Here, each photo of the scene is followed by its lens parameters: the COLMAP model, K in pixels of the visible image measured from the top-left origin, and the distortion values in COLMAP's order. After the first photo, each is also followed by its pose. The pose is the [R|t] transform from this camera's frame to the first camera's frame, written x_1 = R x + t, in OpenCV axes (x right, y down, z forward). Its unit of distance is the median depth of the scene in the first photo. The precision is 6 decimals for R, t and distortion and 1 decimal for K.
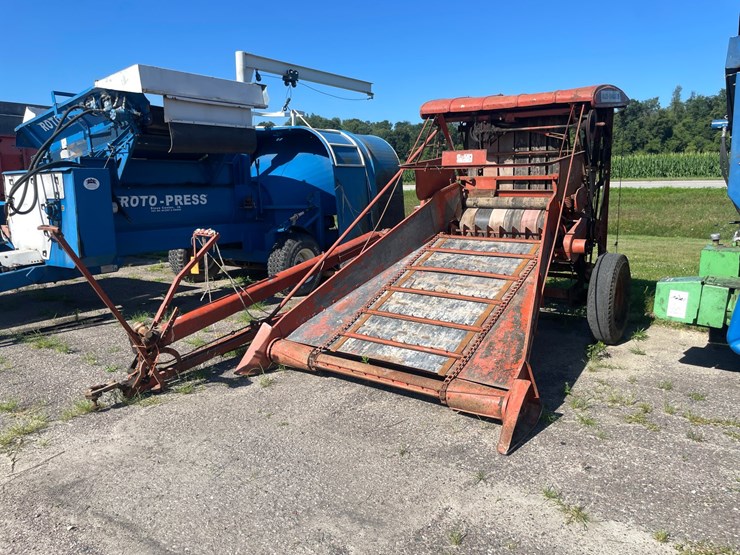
lens RADIAL K [[563.7, 0, 369.7], [0, 563.7, 274.5], [0, 0, 1]] dist [0.090707, -0.129598]
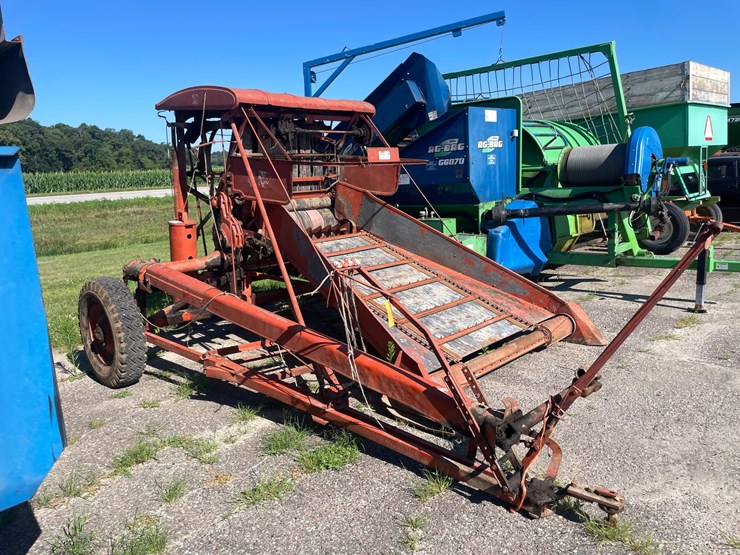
lens RADIAL K [[563.7, 0, 369.7], [0, 563.7, 274.5], [0, 0, 1]] dist [0.090707, -0.129598]
pose [[0.134158, -0.169286, 0.976393, -0.759687], [0.217080, 0.966389, 0.137724, -0.122769], [-0.966891, 0.193479, 0.166397, 0.771756]]
